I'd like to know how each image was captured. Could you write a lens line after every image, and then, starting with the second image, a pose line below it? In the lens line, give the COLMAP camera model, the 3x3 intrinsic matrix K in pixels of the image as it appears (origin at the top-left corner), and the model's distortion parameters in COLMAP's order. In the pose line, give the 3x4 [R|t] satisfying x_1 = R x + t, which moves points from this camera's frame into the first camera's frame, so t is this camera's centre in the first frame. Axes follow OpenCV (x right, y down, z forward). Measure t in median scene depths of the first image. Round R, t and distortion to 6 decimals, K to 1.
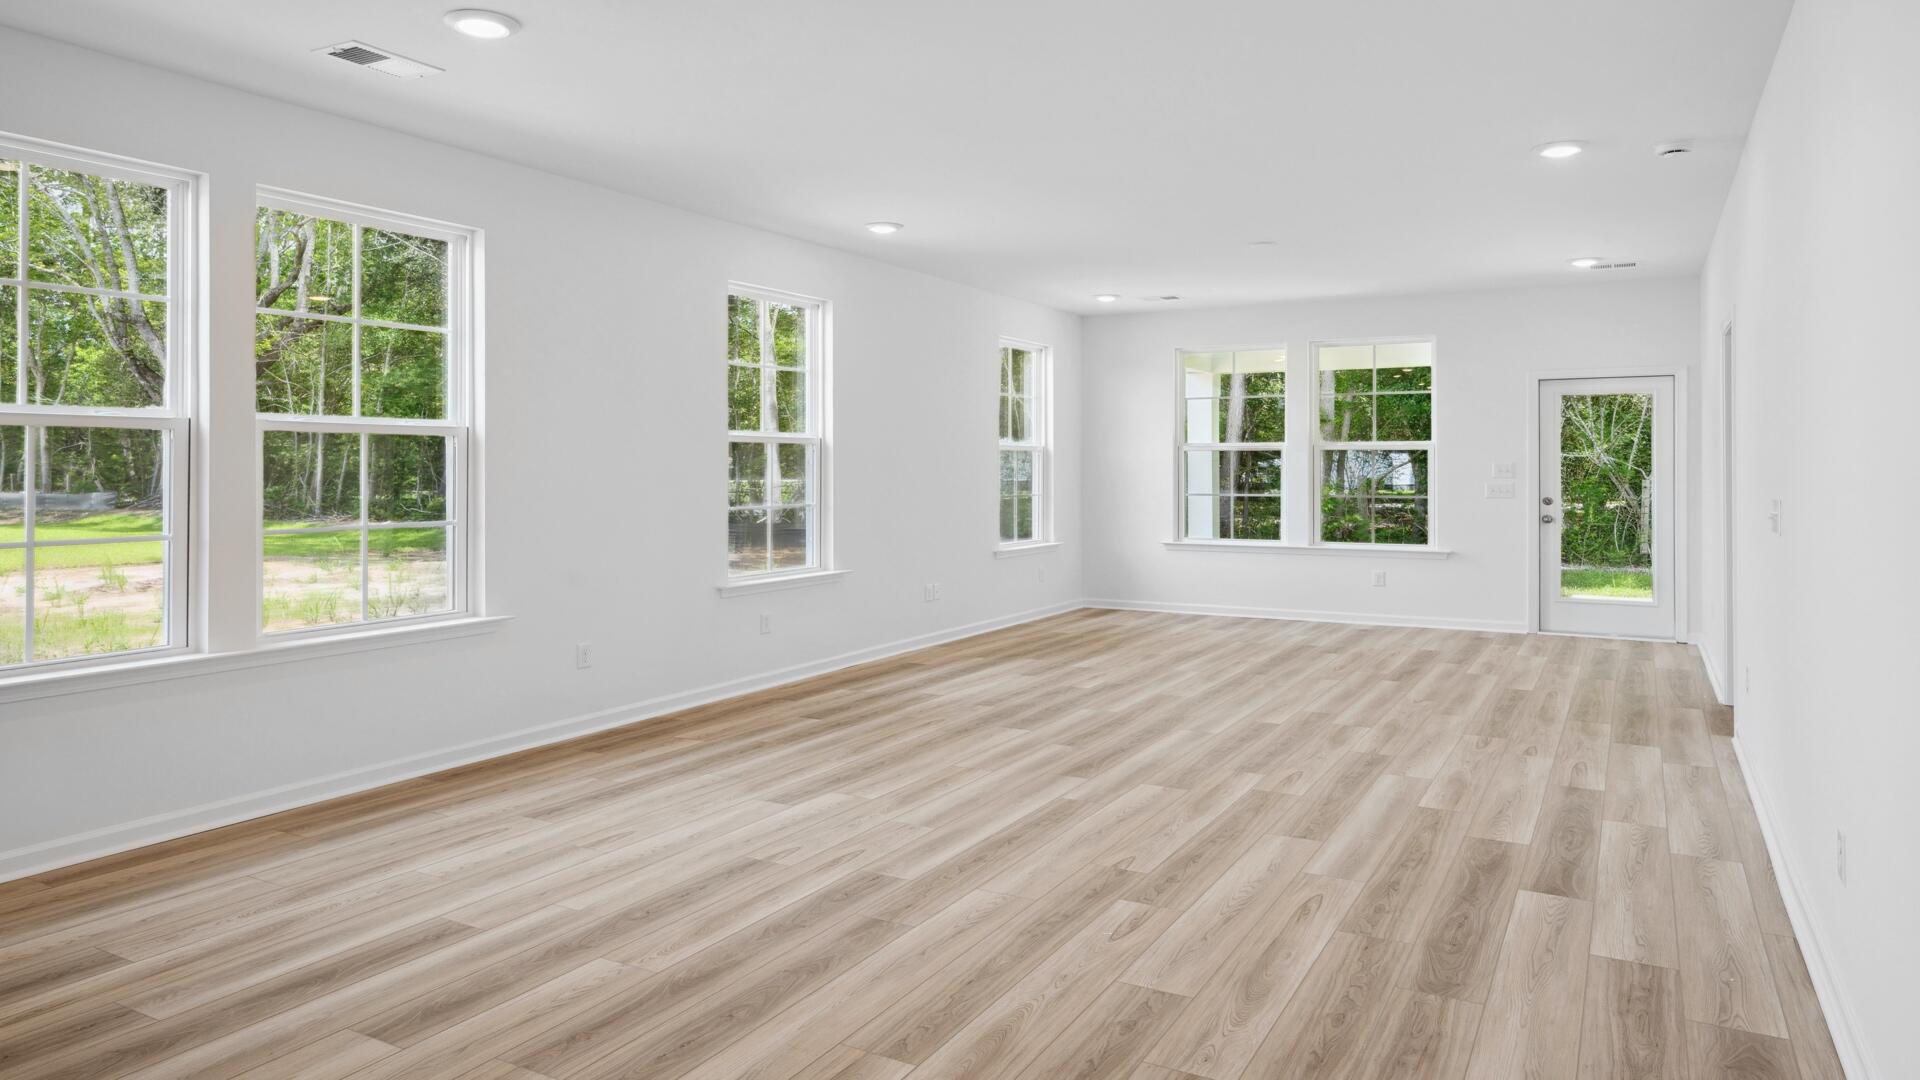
lens RADIAL K [[1214.6, 0, 955.1], [0, 1214.6, 525.6], [0, 0, 1]] dist [0.000602, 0.000054]
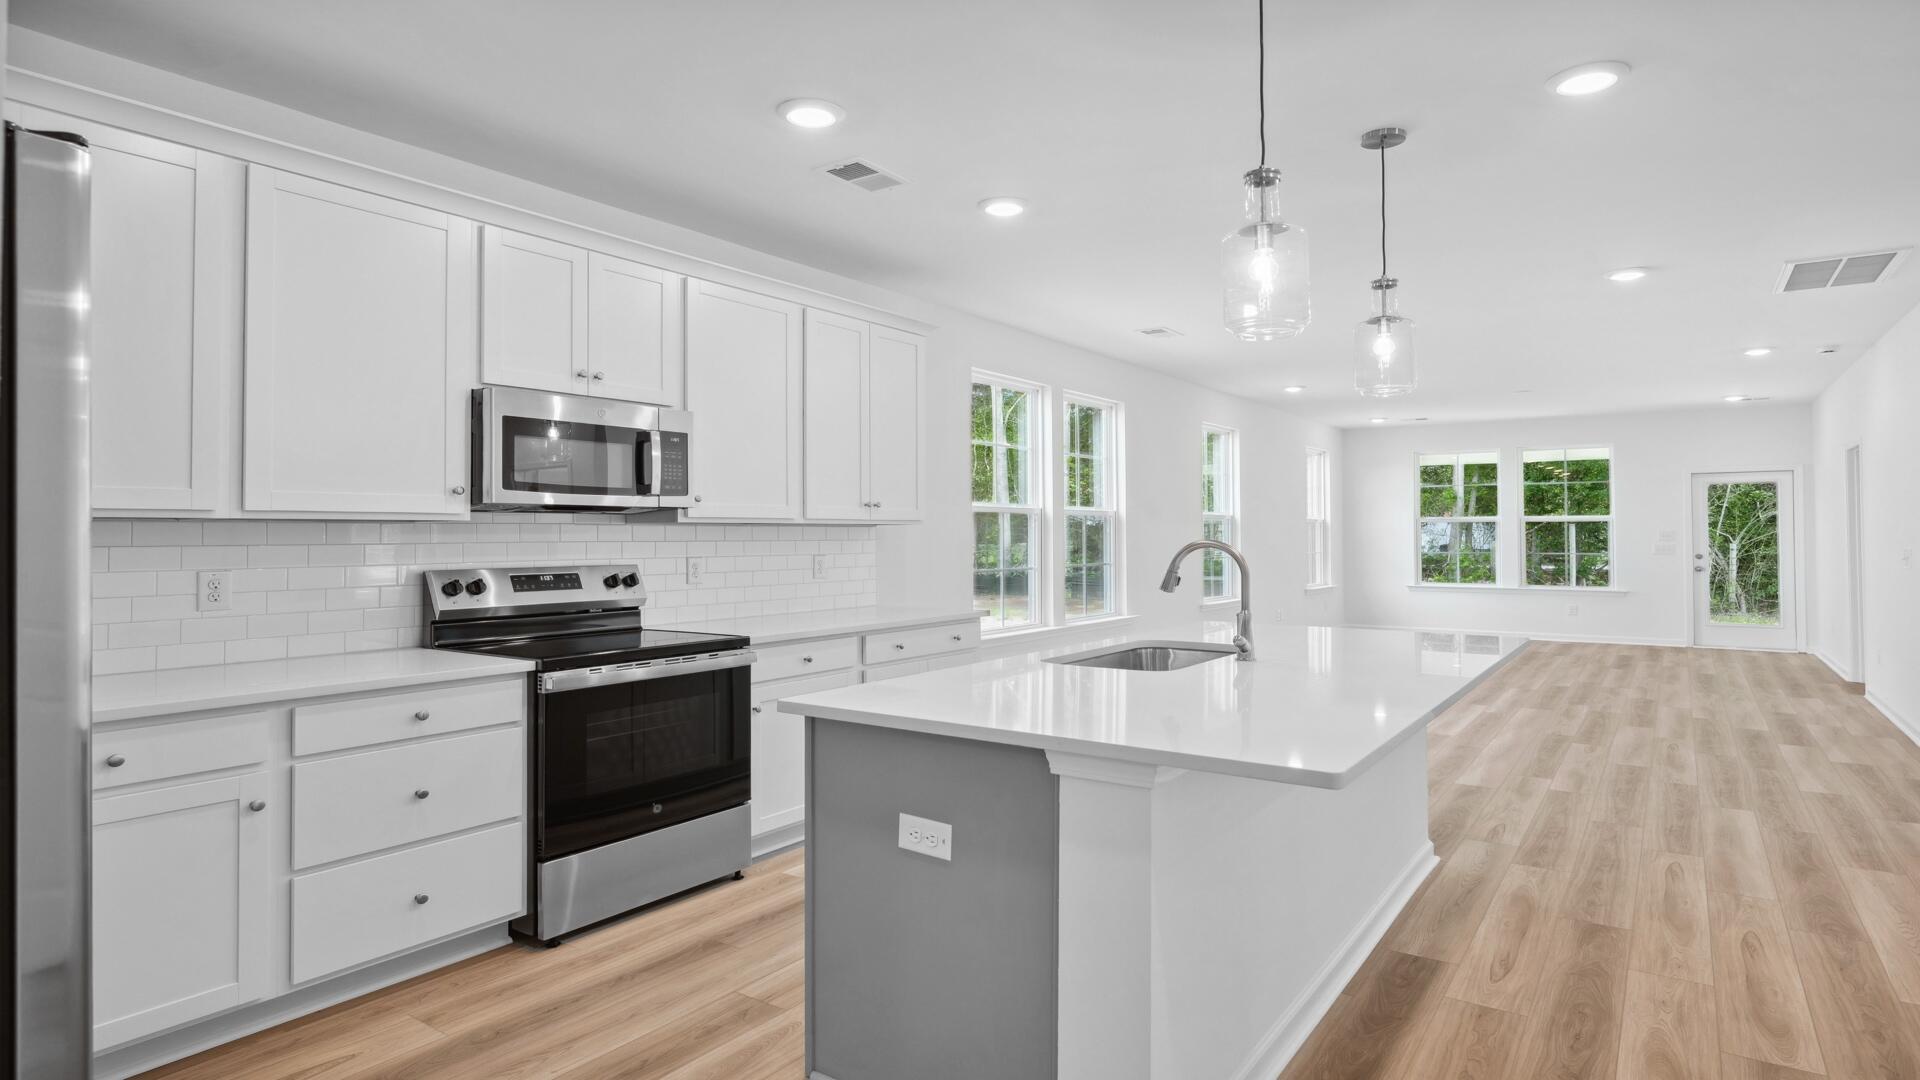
lens RADIAL K [[1061.4, 0, 962.7], [0, 1061.4, 545.8], [0, 0, 1]] dist [-0.000708, 0.000470]
pose [[0.997520, 0.000512, -0.070379, -0.388408], [-0.003025, 0.999361, -0.035610, 0.019671], [0.070316, 0.035735, 0.996885, -0.426731]]
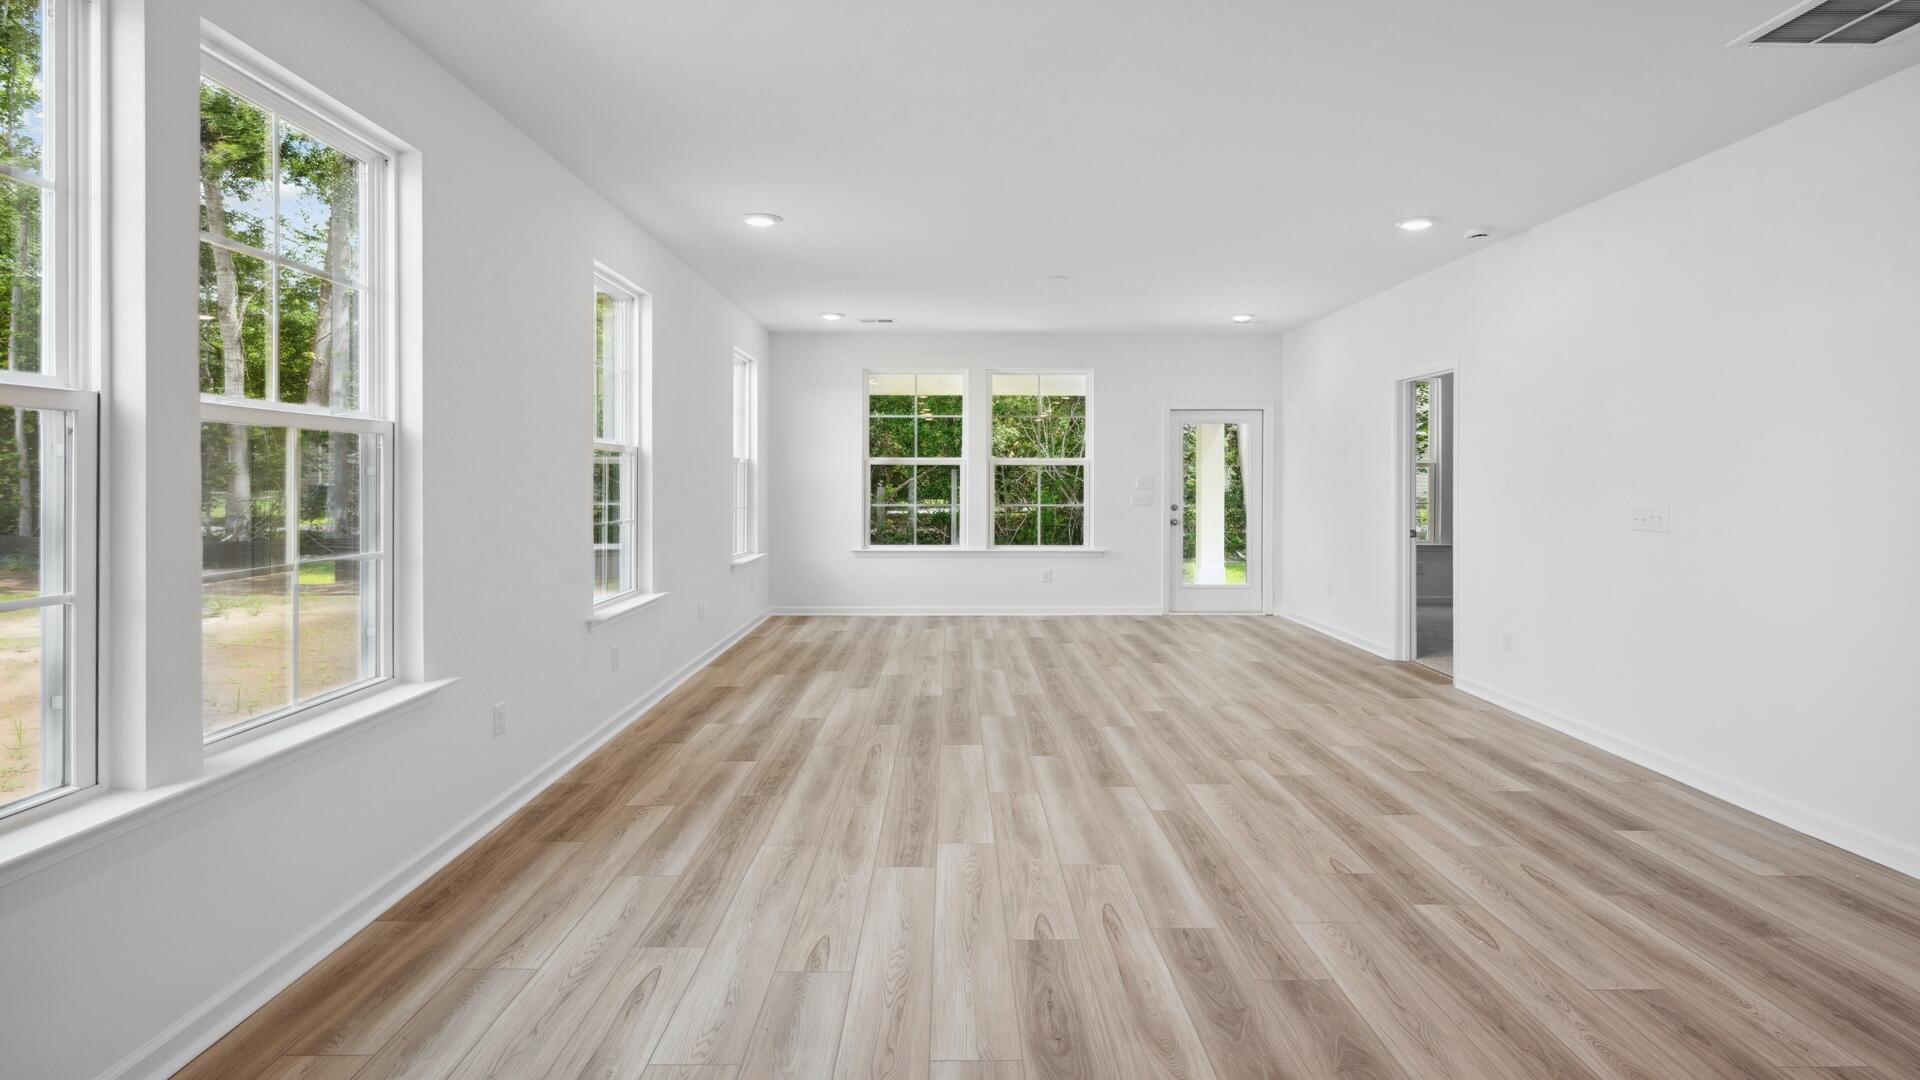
lens RADIAL K [[1061.4, 0, 953.7], [0, 1061.4, 545.2], [0, 0, 1]] dist [-0.000708, 0.000470]
pose [[0.863123, -0.028506, 0.504188, -0.327503], [0.021364, 0.999573, 0.019940, -0.010571], [-0.504541, -0.006439, 0.863364, 0.218210]]
